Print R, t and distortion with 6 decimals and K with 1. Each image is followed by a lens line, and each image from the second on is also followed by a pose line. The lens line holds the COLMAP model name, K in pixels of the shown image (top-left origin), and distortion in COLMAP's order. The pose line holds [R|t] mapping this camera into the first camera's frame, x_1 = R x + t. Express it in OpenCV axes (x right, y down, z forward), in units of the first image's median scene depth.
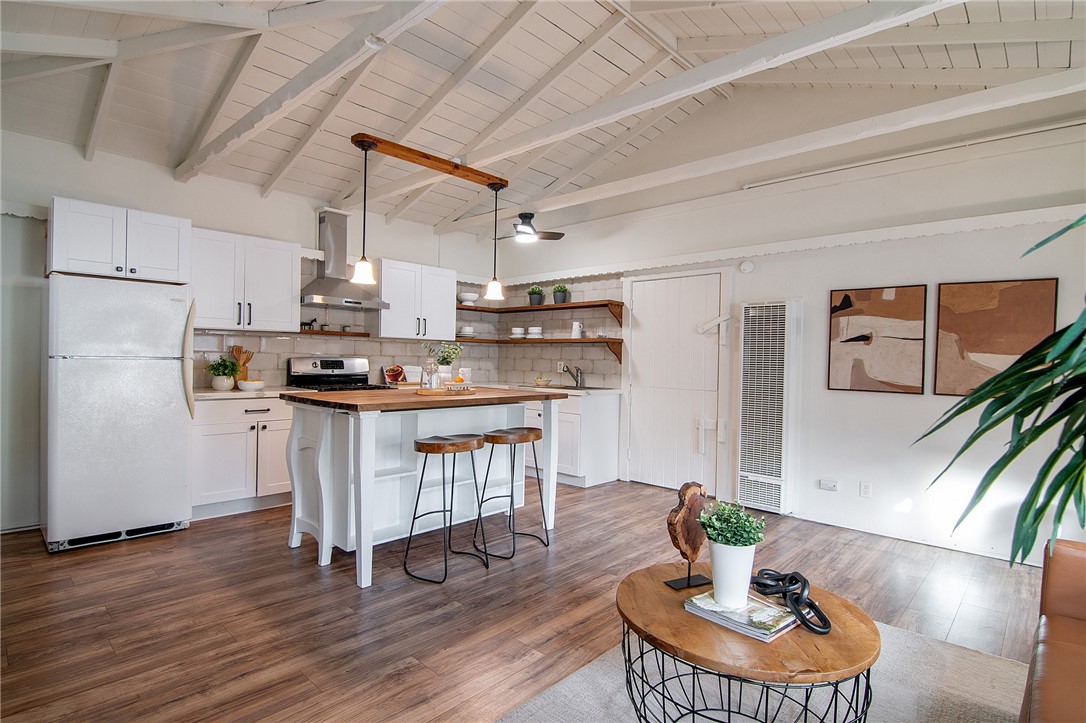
lens RADIAL K [[553.5, 0, 535.4], [0, 553.5, 359.6], [0, 0, 1]] dist [-0.022676, -0.001015]
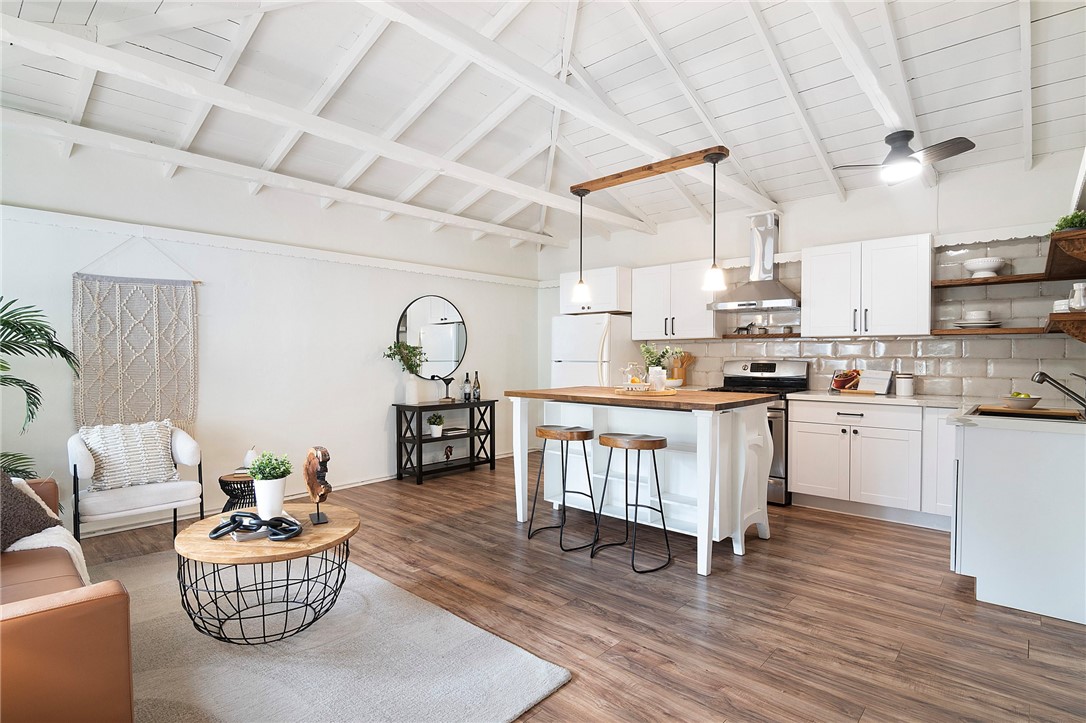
lens RADIAL K [[553.5, 0, 535.7], [0, 553.5, 366.9], [0, 0, 1]] dist [-0.022676, -0.001015]
pose [[0.003169, 0.002763, -0.999991, 0.850444], [-0.001108, 0.999996, 0.002759, 0.007574], [0.999994, 0.001099, 0.003172, 0.788612]]
